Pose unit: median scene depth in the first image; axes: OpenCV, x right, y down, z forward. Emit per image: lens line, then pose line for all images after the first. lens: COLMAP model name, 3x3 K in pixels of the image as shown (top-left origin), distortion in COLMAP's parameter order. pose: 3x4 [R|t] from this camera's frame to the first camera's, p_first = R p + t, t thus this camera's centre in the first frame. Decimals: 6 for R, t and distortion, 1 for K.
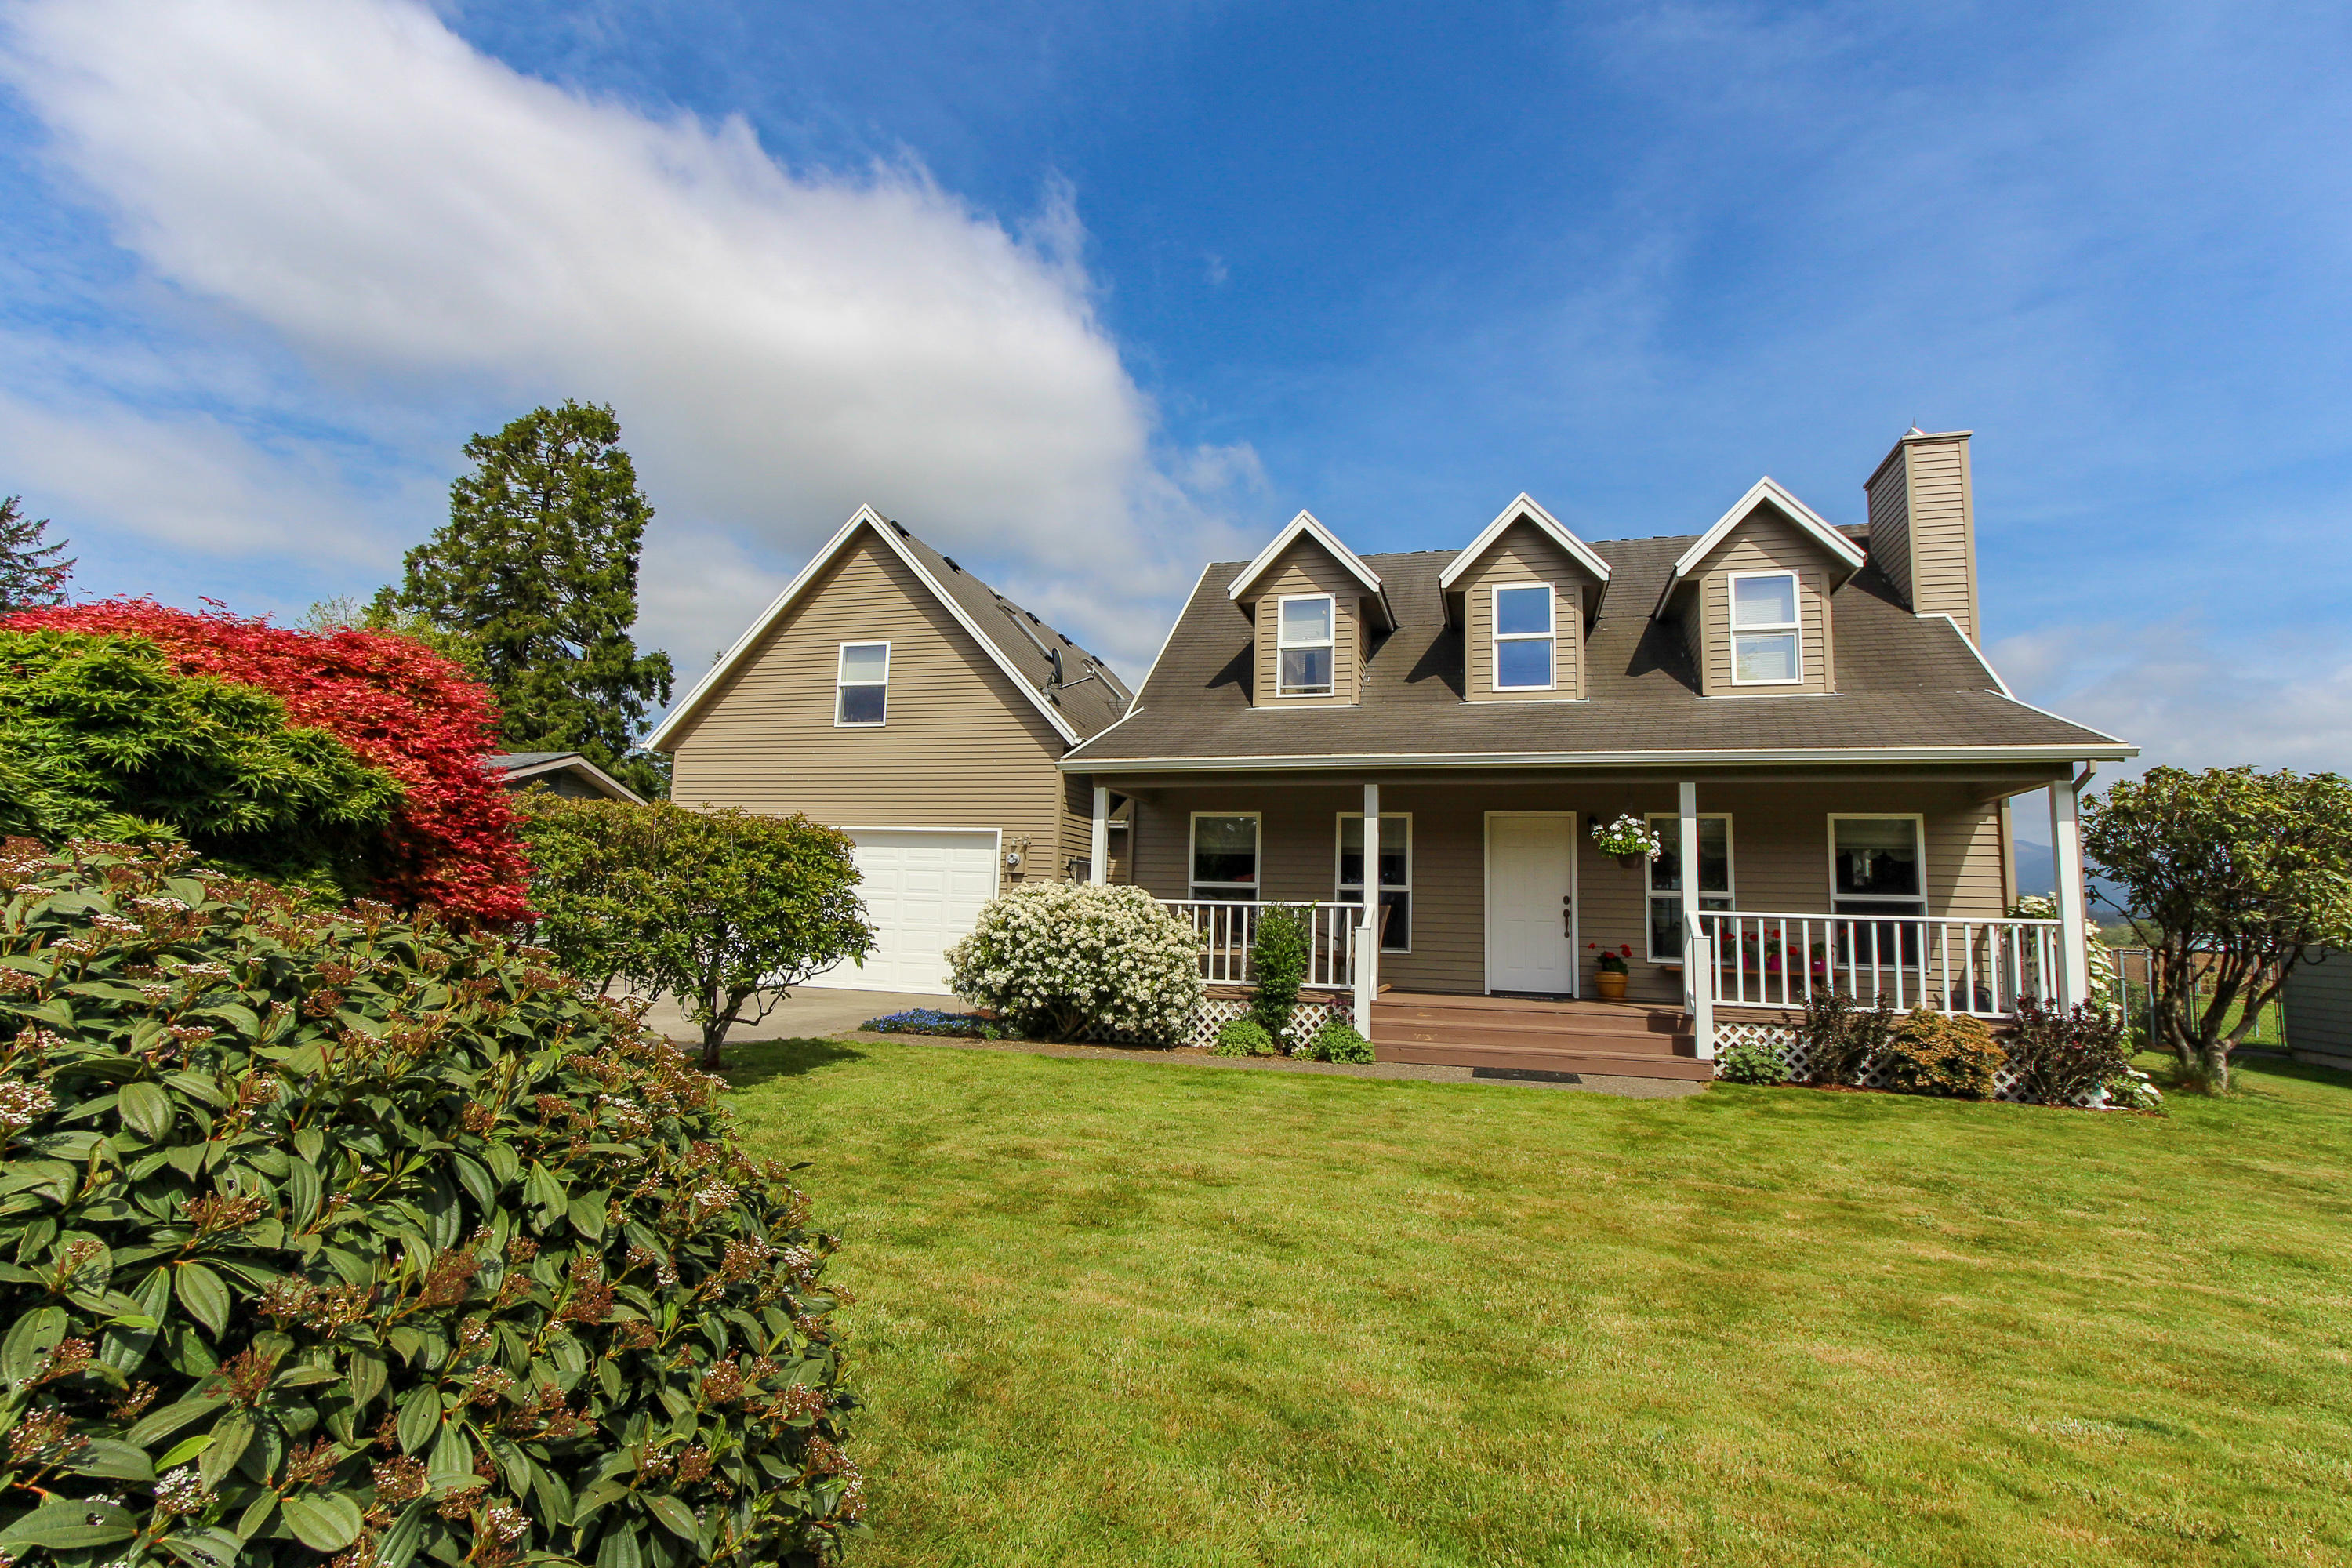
lens RADIAL K [[1088.6, 0, 1175.2], [0, 1088.6, 813.1], [0, 0, 1]] dist [0.017508, 0.000750]
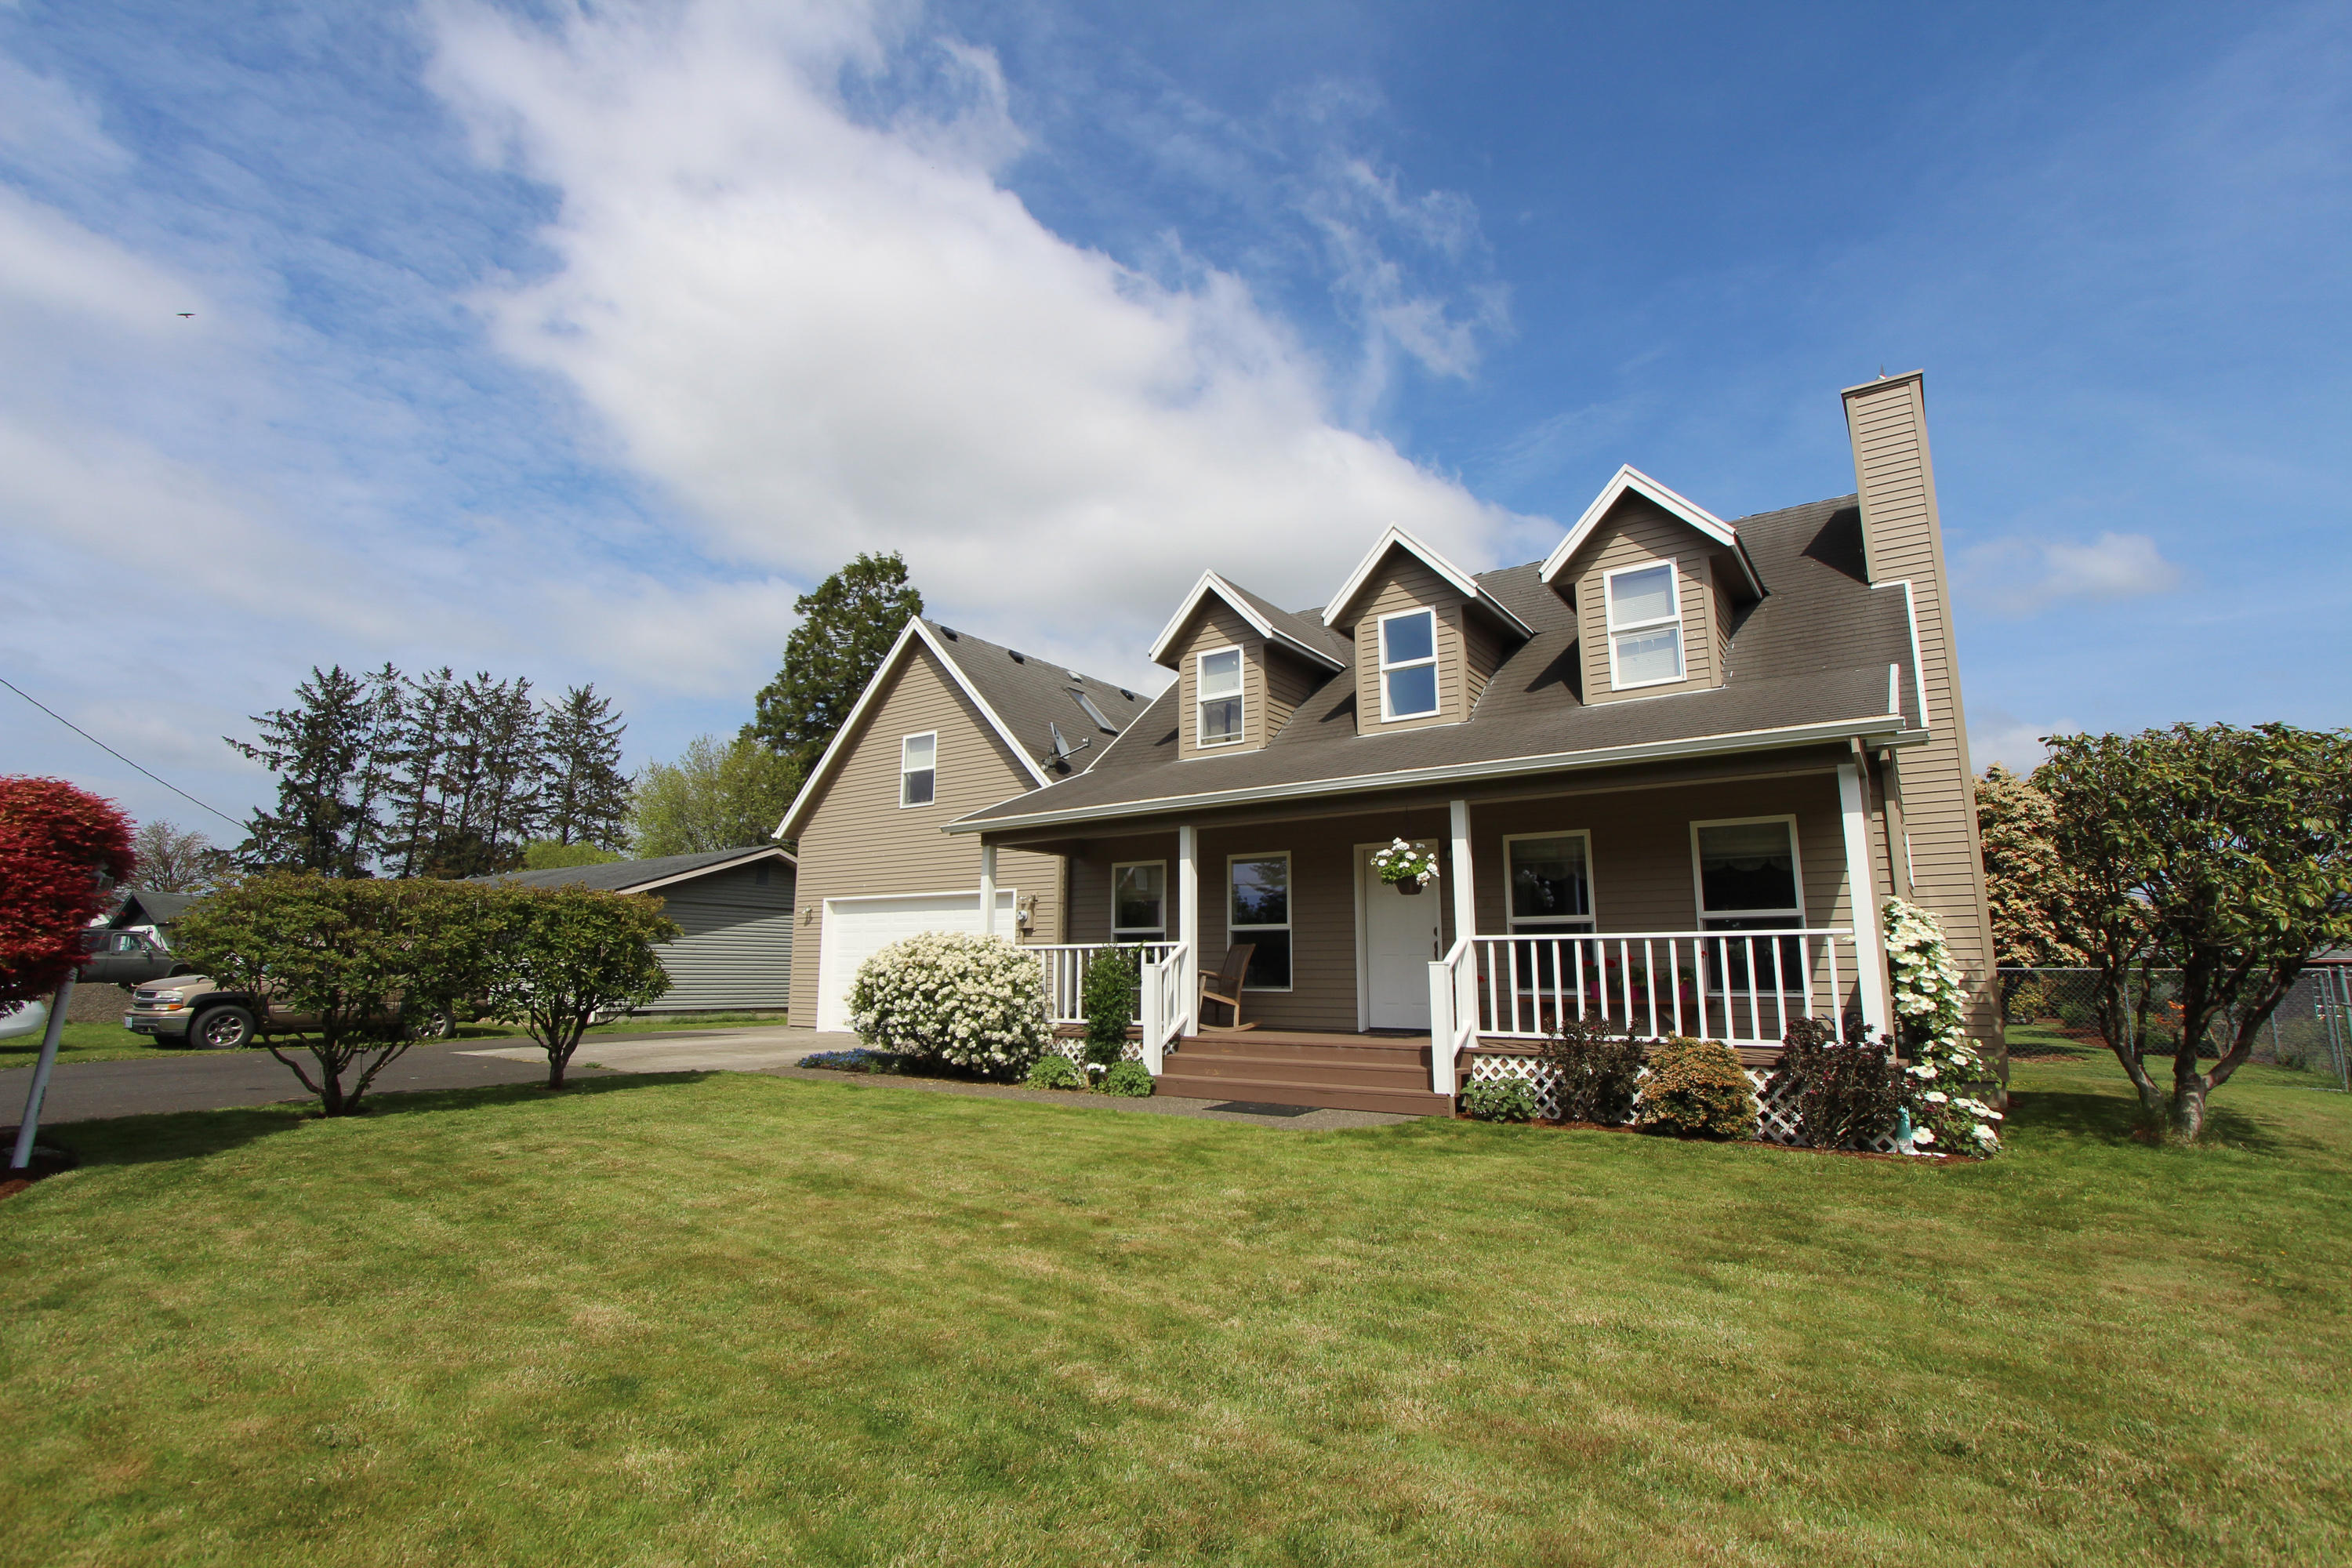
lens RADIAL K [[1084.1, 0, 1176.0], [0, 1084.1, 784.0], [0, 0, 1]] dist [0.002056, 0.000508]
pose [[0.936937, -0.086275, -0.338681, 0.504857], [0.057851, 0.993969, -0.093161, 0.028051], [0.344676, 0.067693, 0.936278, 0.022661]]
